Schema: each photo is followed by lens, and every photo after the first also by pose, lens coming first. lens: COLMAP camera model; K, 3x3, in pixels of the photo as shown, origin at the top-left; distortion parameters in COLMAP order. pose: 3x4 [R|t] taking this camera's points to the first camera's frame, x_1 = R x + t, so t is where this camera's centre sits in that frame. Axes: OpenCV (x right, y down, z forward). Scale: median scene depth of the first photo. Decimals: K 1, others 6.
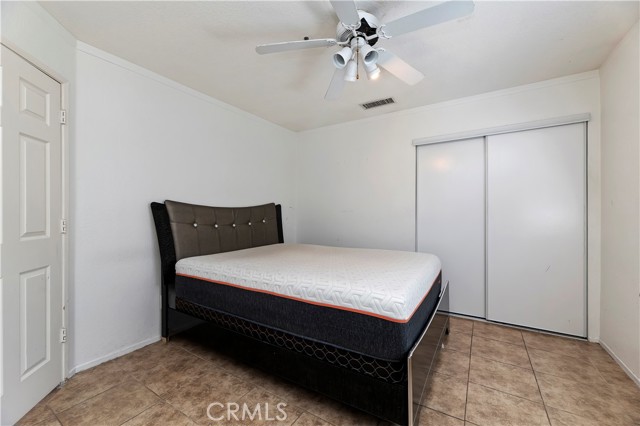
lens RADIAL K [[261.4, 0, 324.0], [0, 261.4, 211.5], [0, 0, 1]] dist [0.000127, -0.000094]
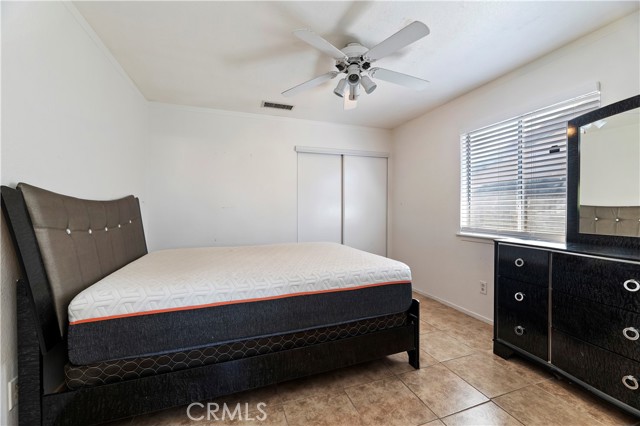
lens RADIAL K [[261.4, 0, 324.0], [0, 261.4, 211.5], [0, 0, 1]] dist [0.000127, -0.000094]
pose [[0.614595, -0.006262, 0.788818, -0.619409], [-0.000898, 0.999962, 0.008638, 0.003752], [-0.788842, -0.006017, 0.614566, 0.246143]]
